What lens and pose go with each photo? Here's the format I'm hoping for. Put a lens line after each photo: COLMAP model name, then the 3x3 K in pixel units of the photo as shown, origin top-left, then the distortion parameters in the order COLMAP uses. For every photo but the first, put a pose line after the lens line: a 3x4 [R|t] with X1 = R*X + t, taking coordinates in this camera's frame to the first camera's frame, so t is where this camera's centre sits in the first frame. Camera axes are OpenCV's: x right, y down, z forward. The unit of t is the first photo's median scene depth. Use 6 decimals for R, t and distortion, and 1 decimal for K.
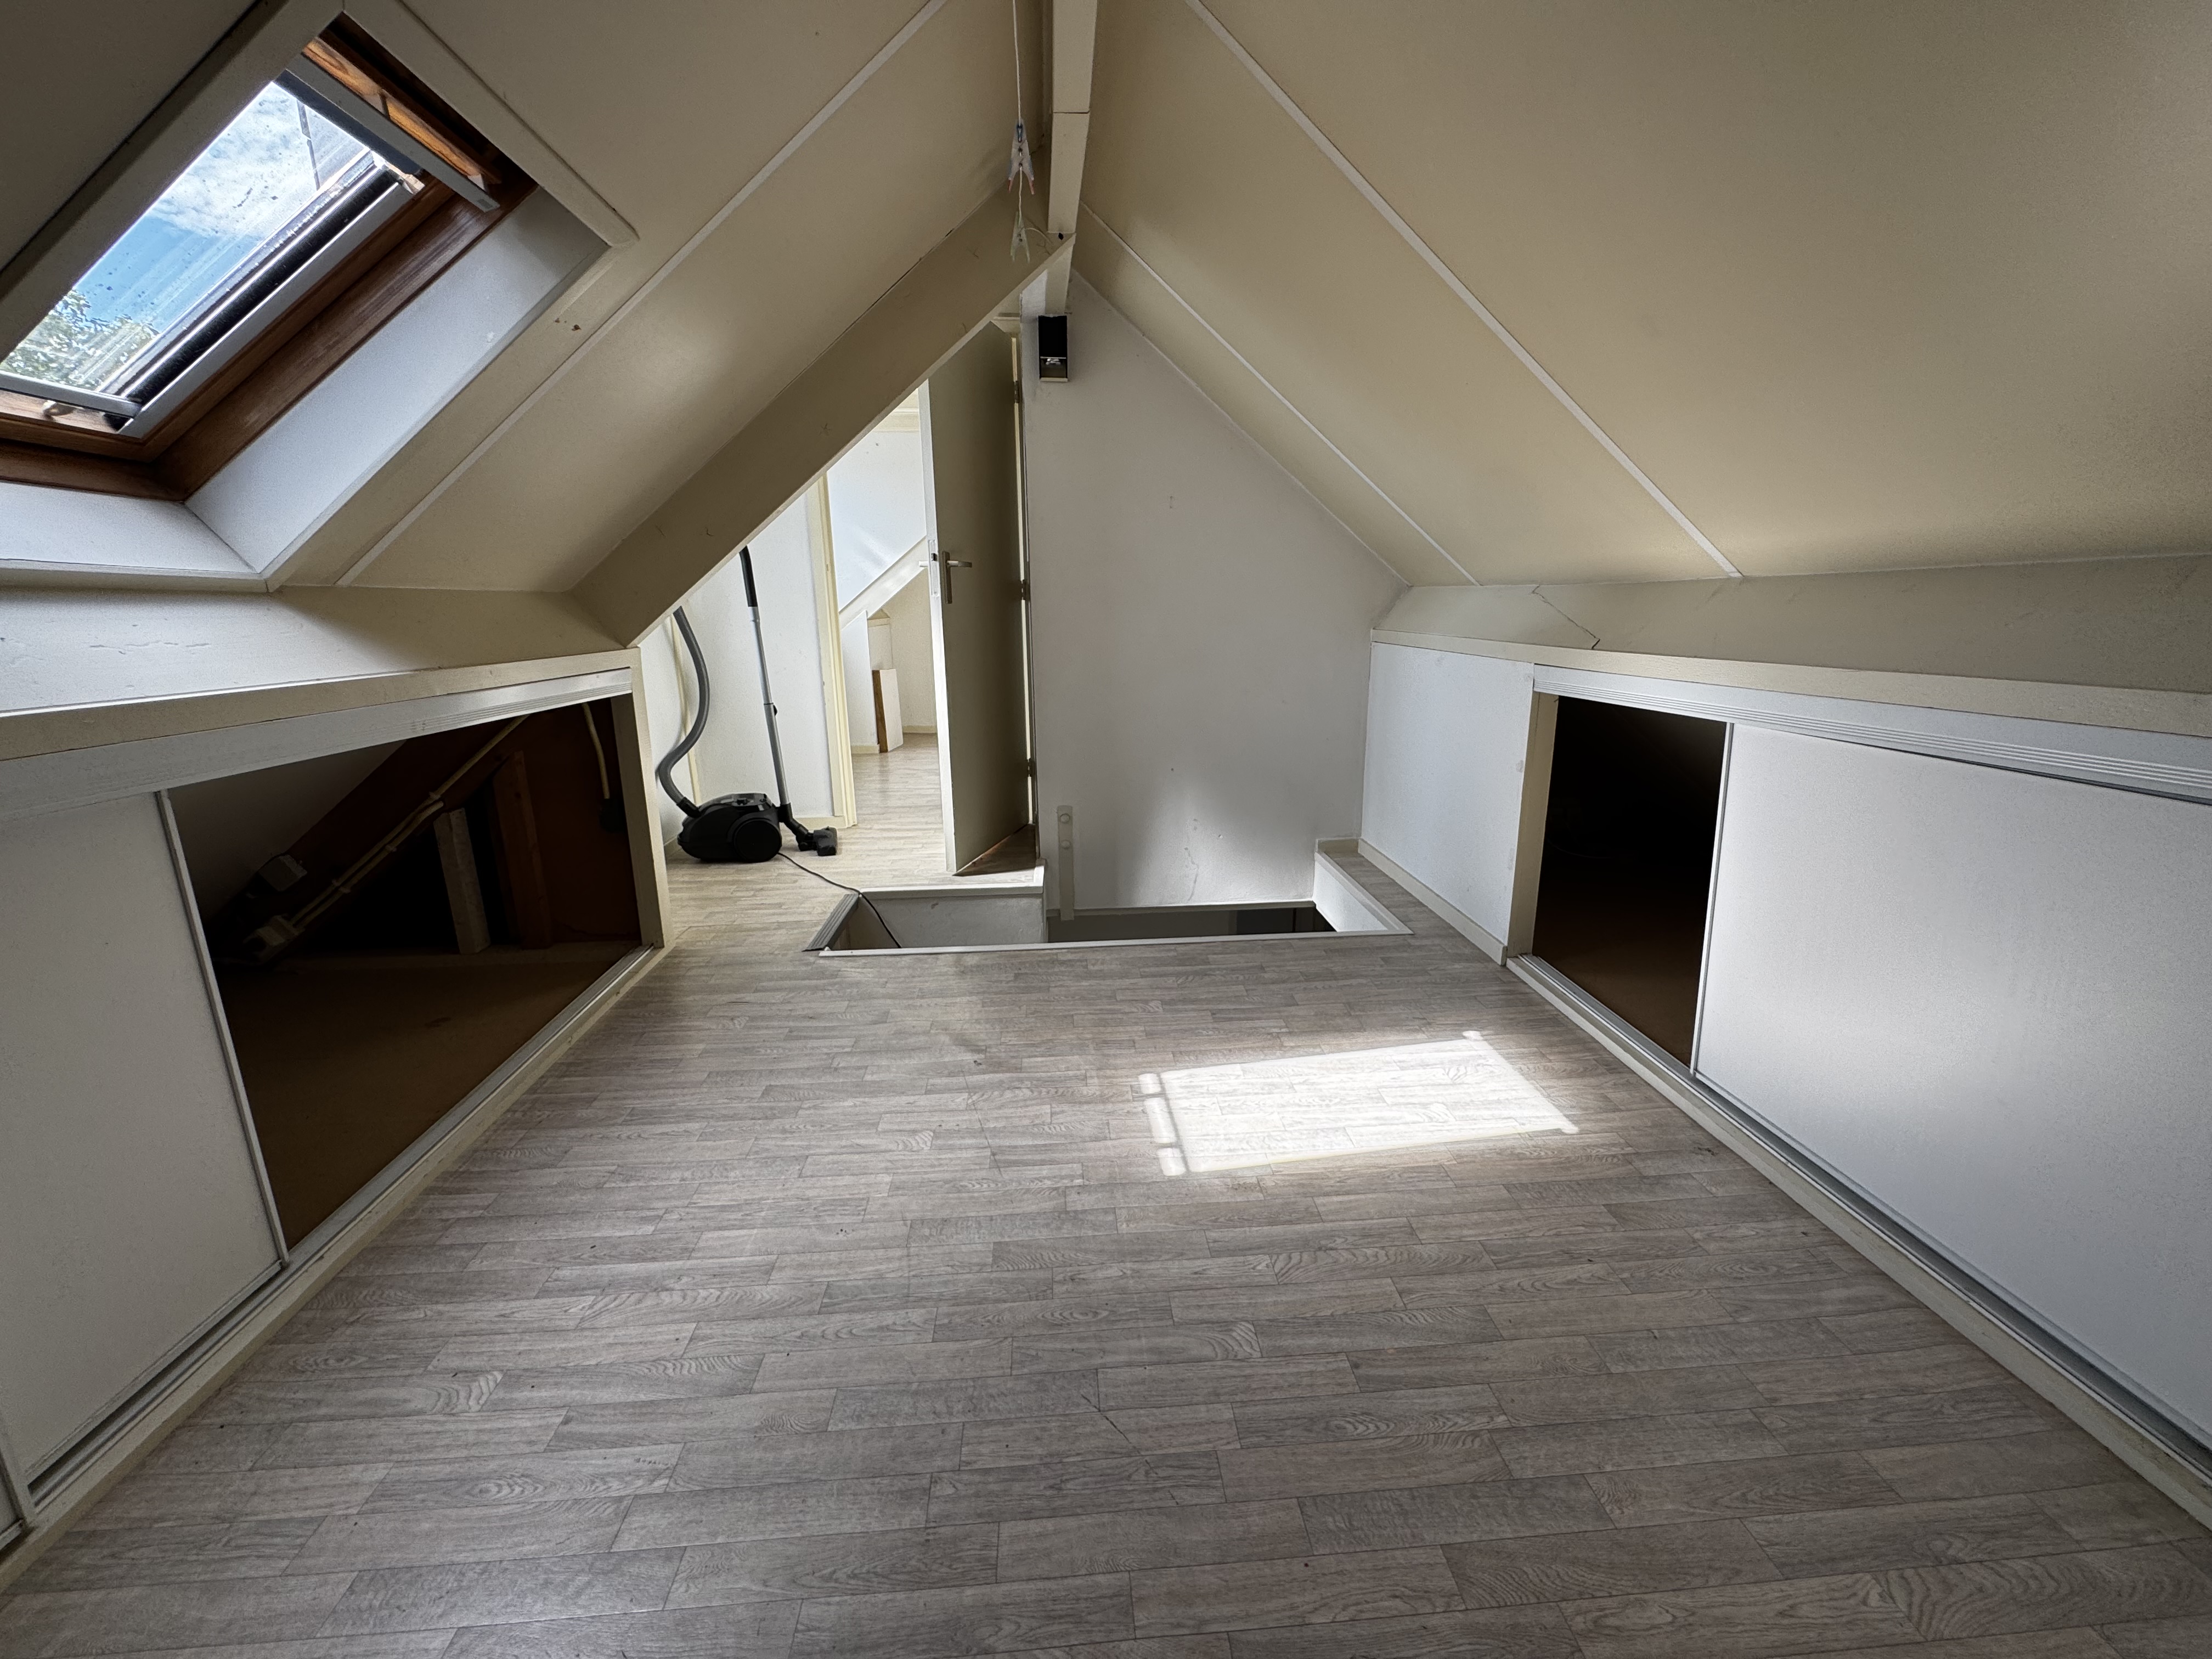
lens RADIAL K [[882.2, 0, 1105.0], [0, 882.2, 825.2], [0, 0, 1]] dist [-0.003593, 0.000310]
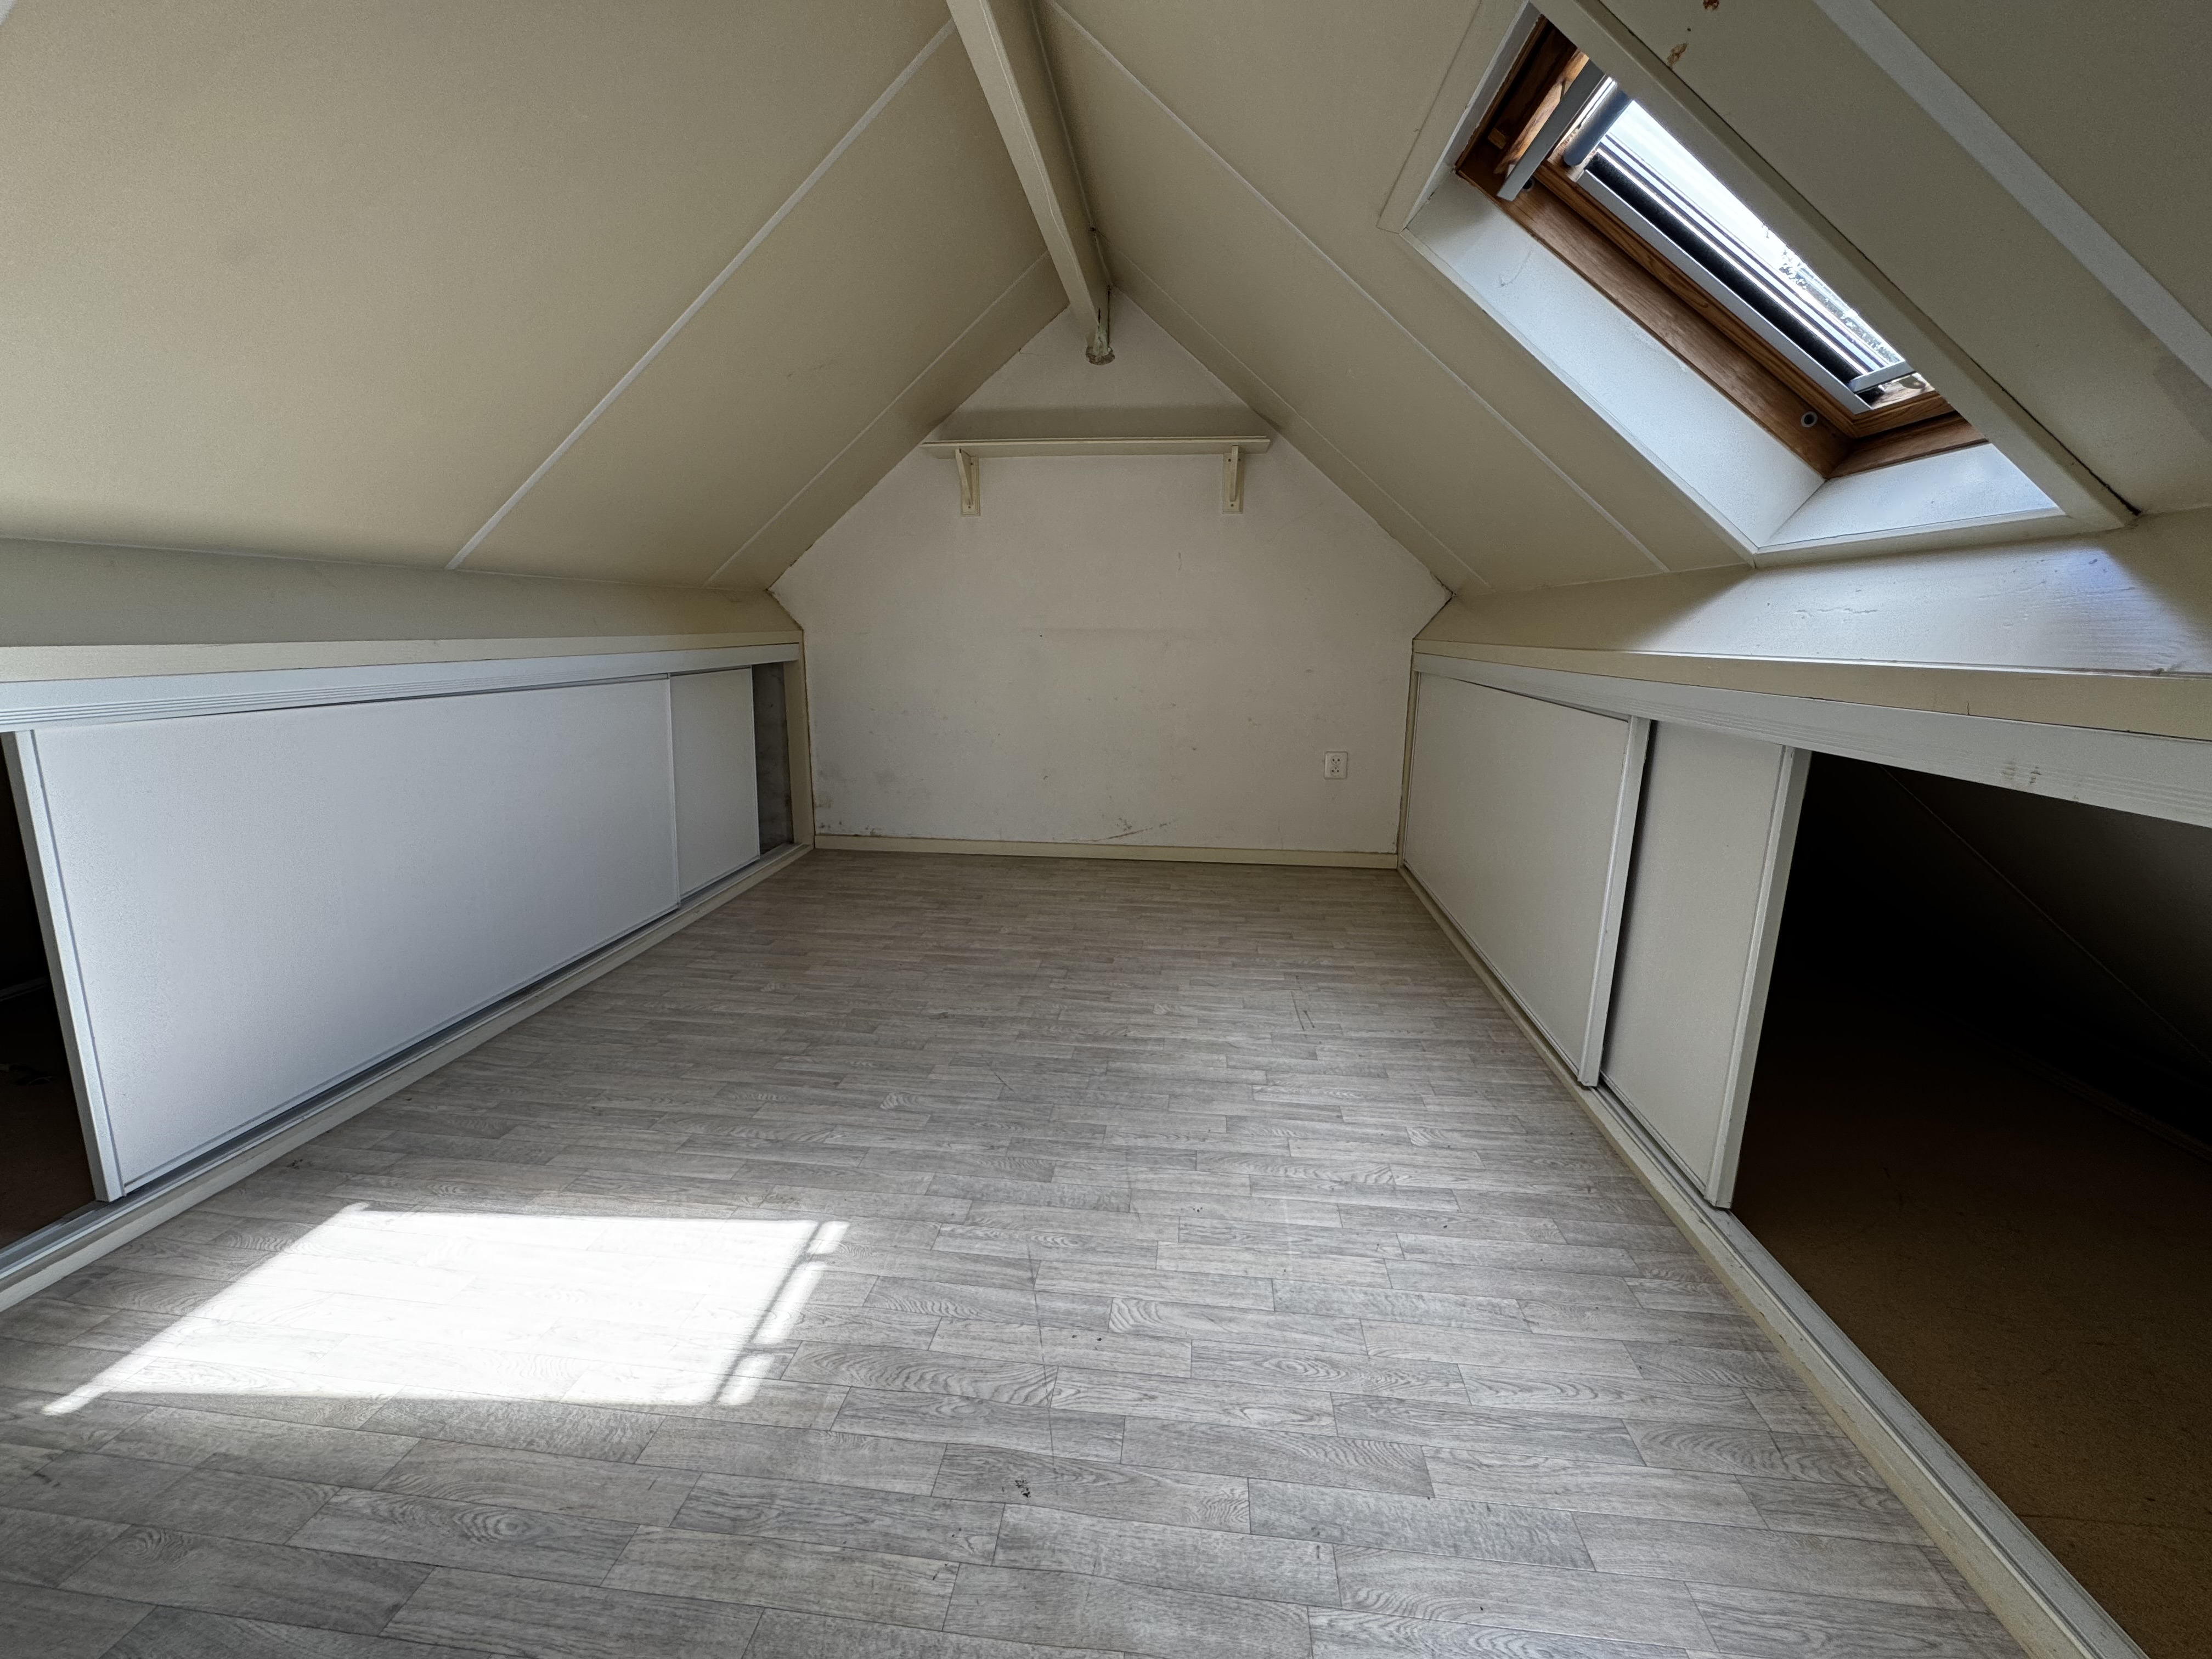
lens RADIAL K [[882.2, 0, 1103.4], [0, 882.2, 828.2], [0, 0, 1]] dist [-0.003593, 0.000310]
pose [[-0.983915, -0.038563, 0.174427, -0.339741], [0.042992, 0.896609, 0.440732, -0.355772], [-0.173389, 0.441142, -0.880528, 1.650946]]
